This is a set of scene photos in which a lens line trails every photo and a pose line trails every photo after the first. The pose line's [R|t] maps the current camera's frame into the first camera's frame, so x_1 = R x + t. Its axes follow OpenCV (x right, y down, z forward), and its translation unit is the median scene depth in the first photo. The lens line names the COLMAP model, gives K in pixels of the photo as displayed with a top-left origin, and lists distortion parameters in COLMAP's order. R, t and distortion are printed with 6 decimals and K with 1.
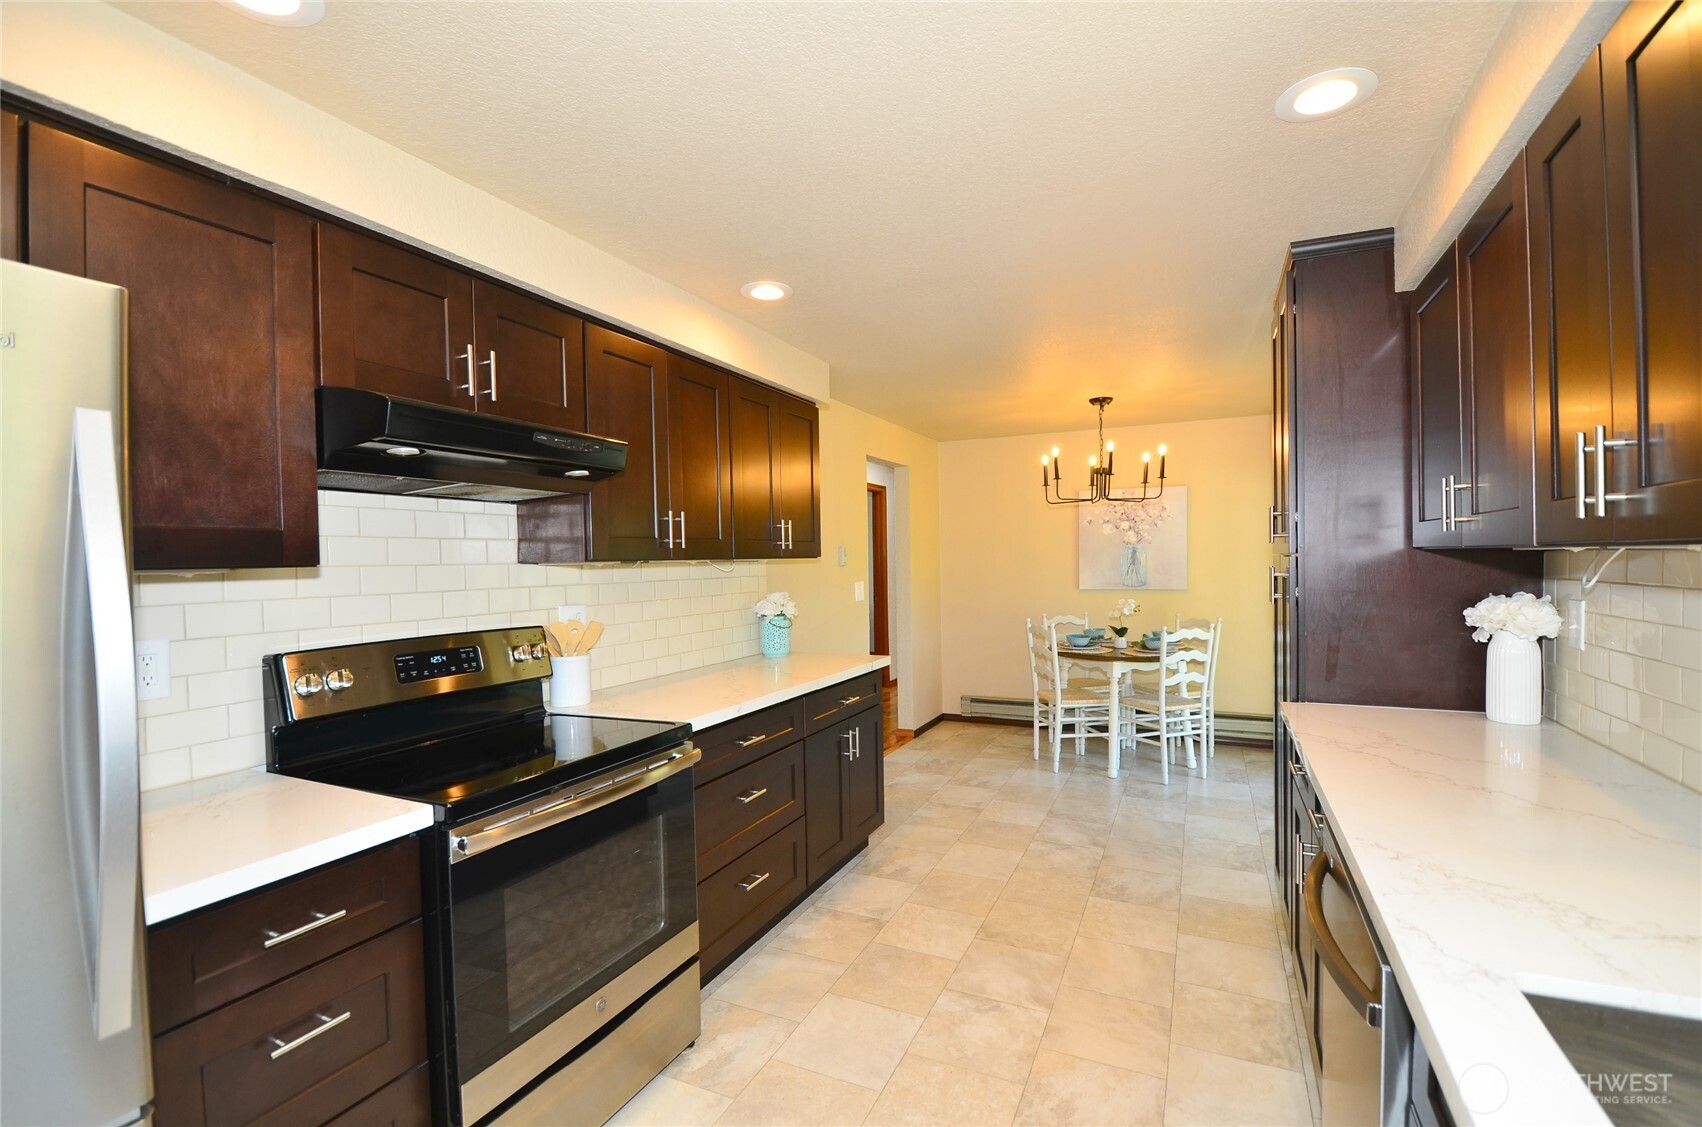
lens RADIAL K [[710.2, 0, 819.8], [0, 710.2, 568.9], [0, 0, 1]] dist [0.015229, -0.022587]
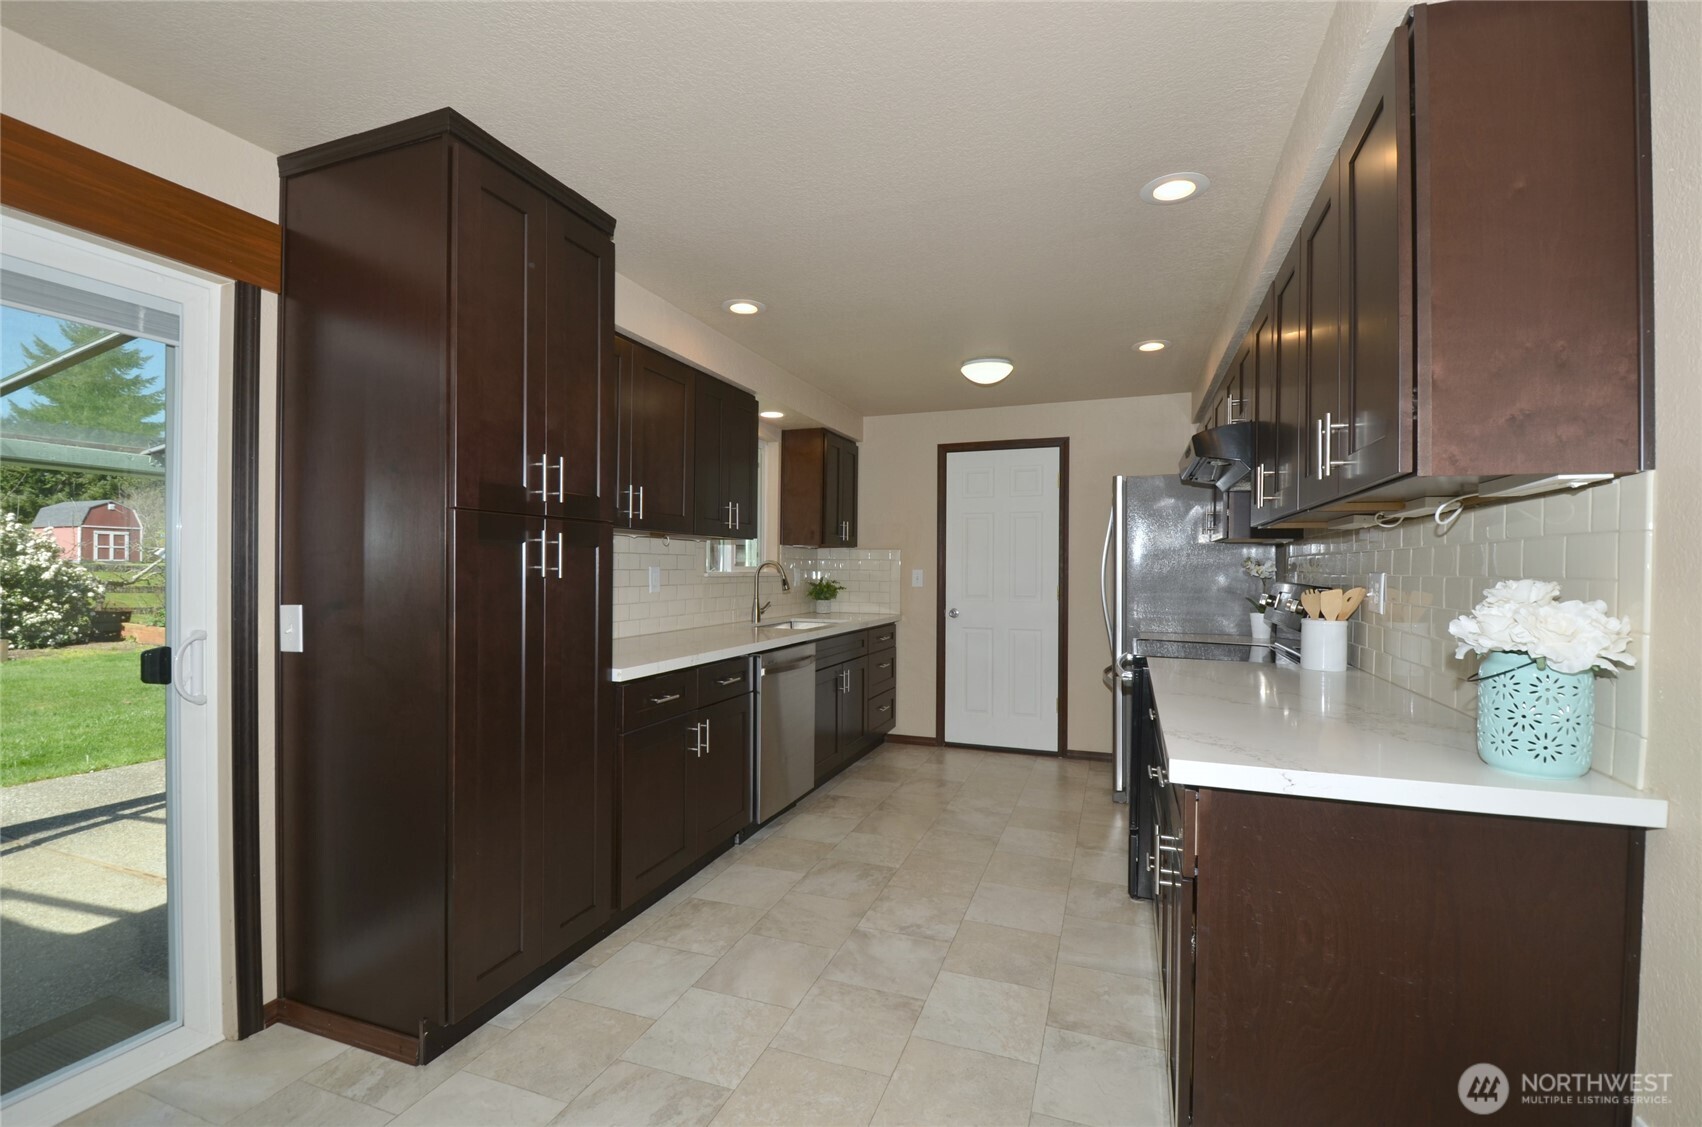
lens RADIAL K [[741.1, 0, 852.6], [0, 741.1, 572.0], [0, 0, 1]] dist [0.016643, -0.026371]
pose [[-0.988673, 0.021914, -0.148477, 0.602707], [0.021304, 0.999757, 0.005699, 0.039564], [0.148565, 0.002471, -0.988900, 2.067113]]
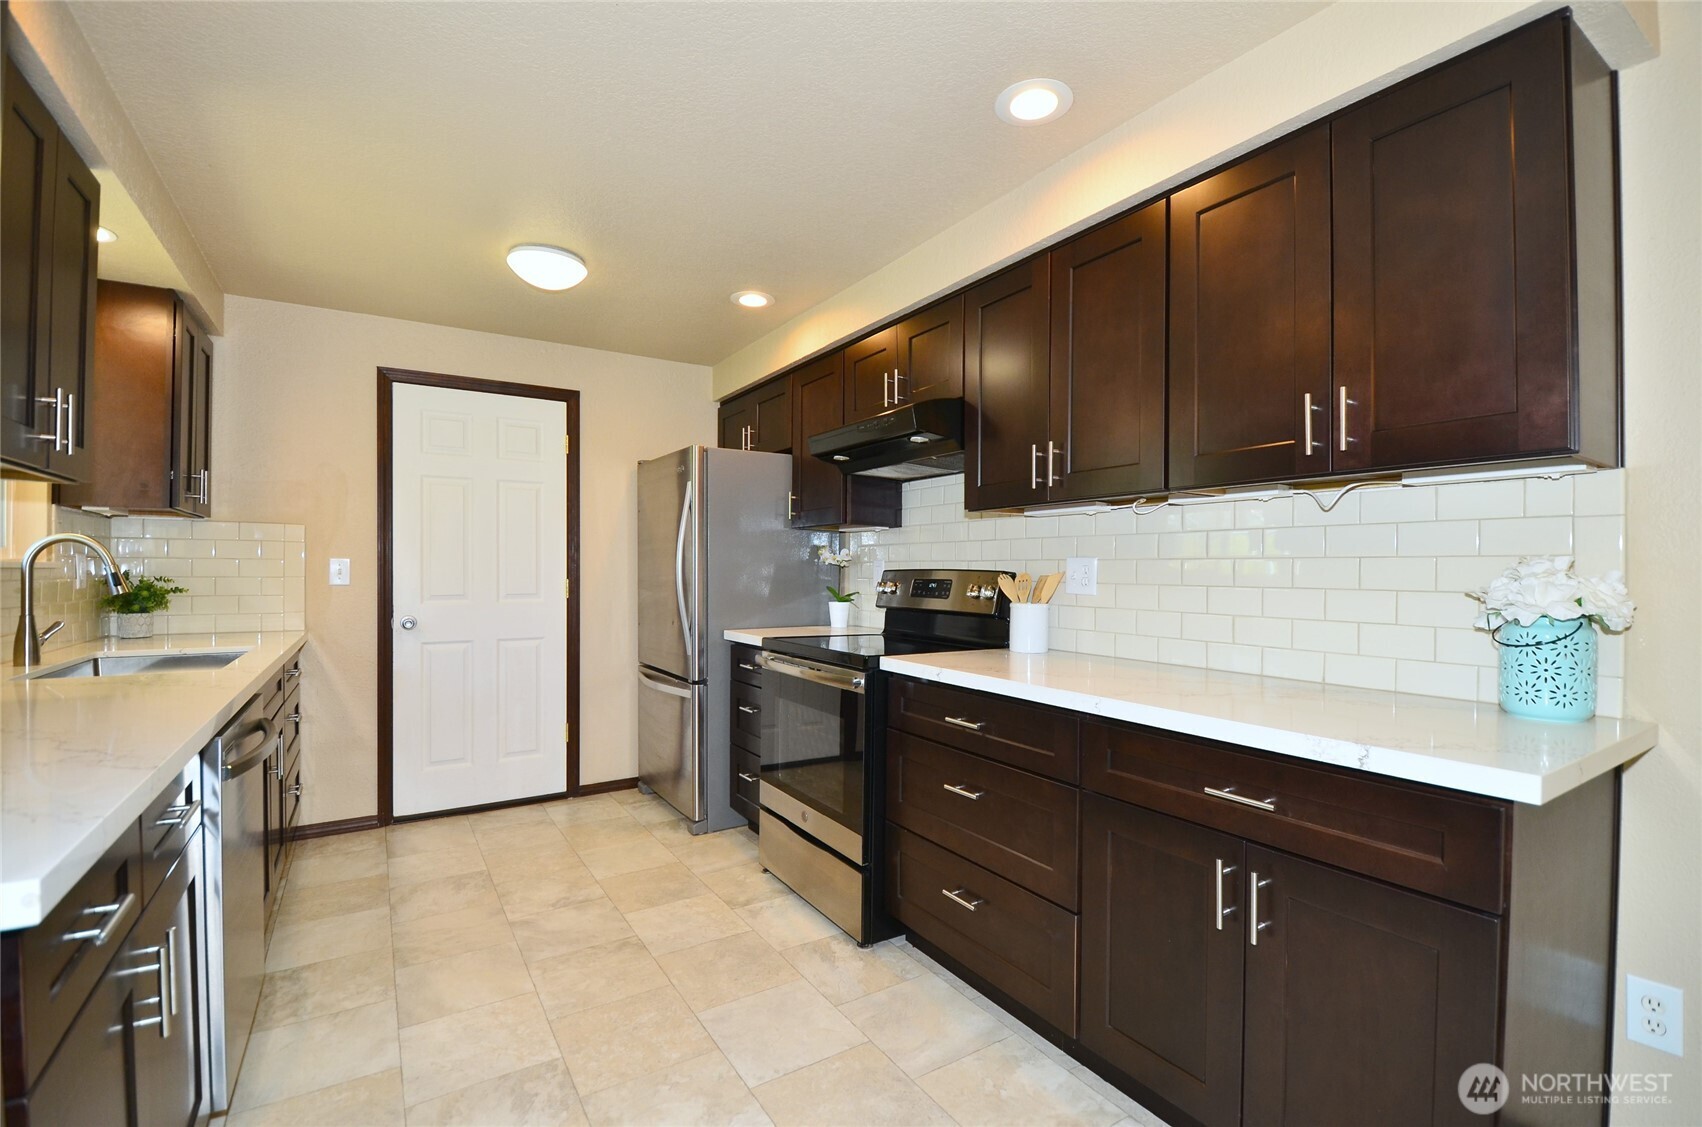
lens RADIAL K [[741.1, 0, 852.6], [0, 741.1, 572.0], [0, 0, 1]] dist [0.016643, -0.026371]
pose [[-0.480239, 0.029242, -0.876650, 0.807934], [0.012533, 0.999571, 0.026477, 0.048884], [0.877048, 0.001728, -0.480399, 1.541649]]
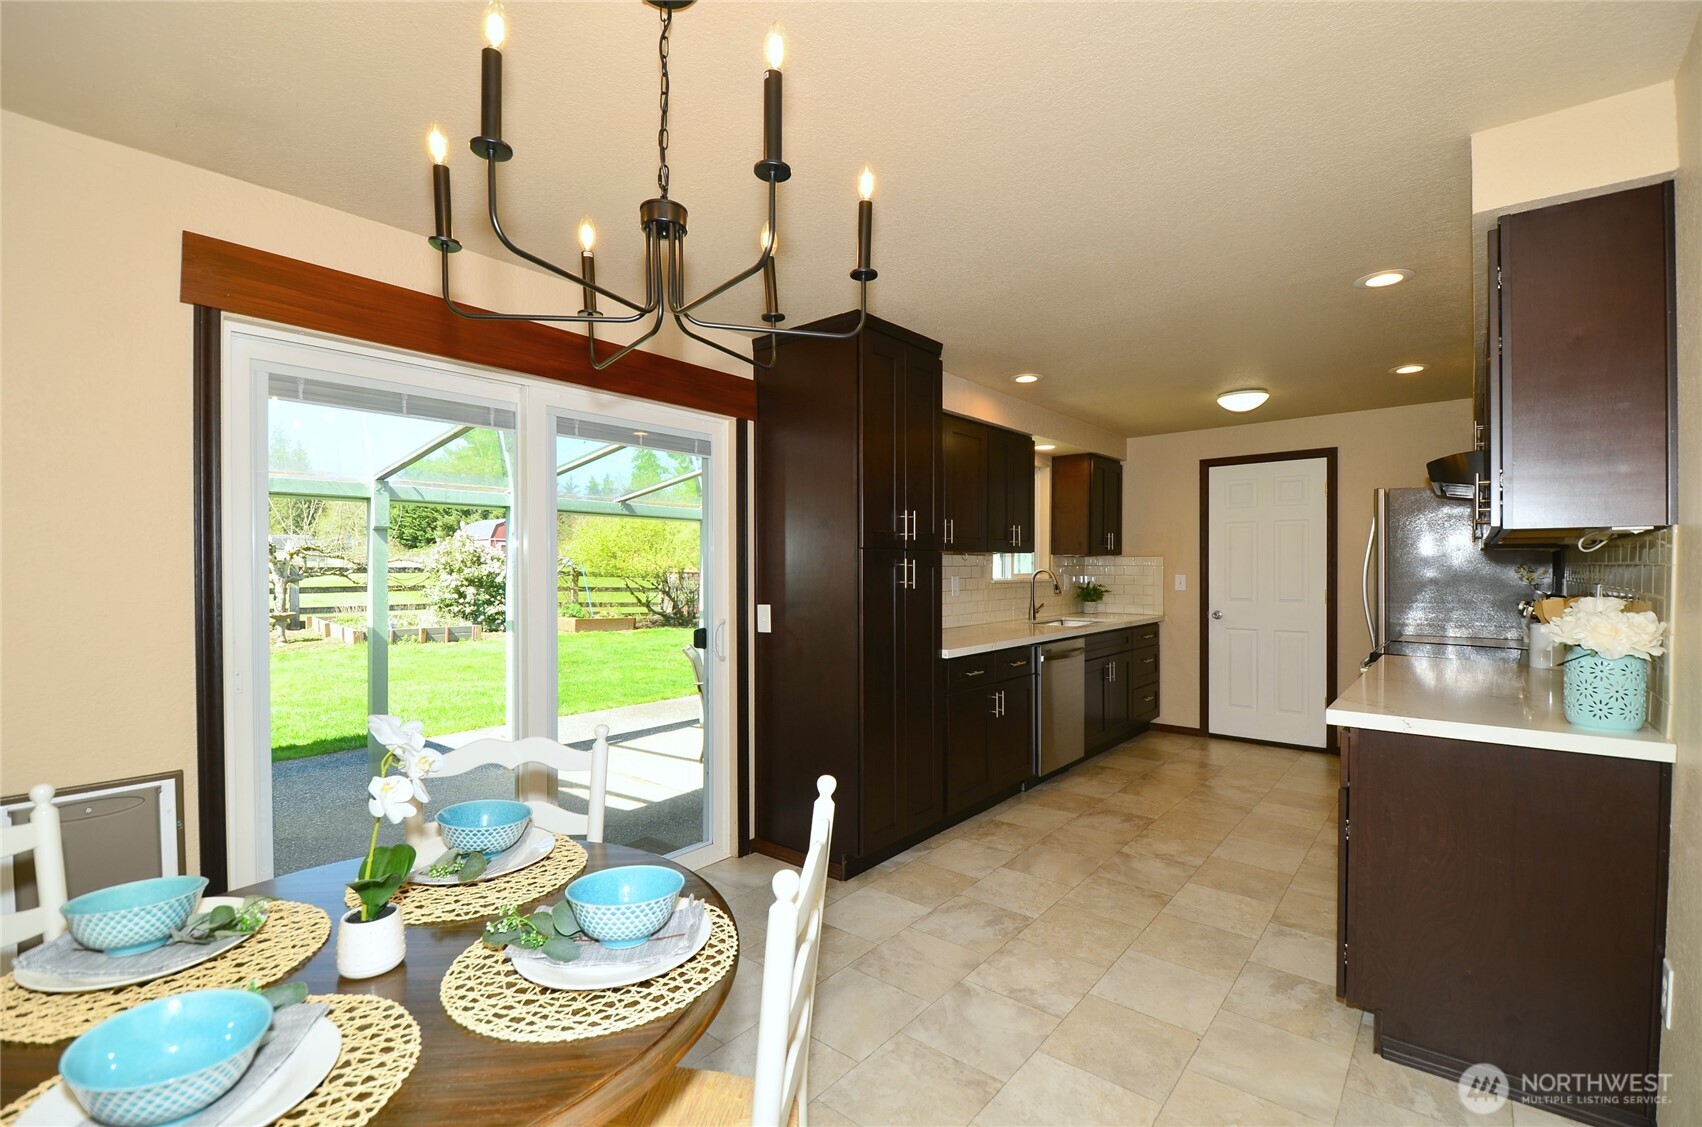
lens RADIAL K [[741.1, 0, 852.6], [0, 741.1, 572.0], [0, 0, 1]] dist [0.016643, -0.026371]
pose [[-0.980226, 0.028250, 0.195857, 0.649190], [0.028649, 0.999589, -0.000798, 0.016378], [-0.195799, 0.004829, -0.980632, 2.428744]]
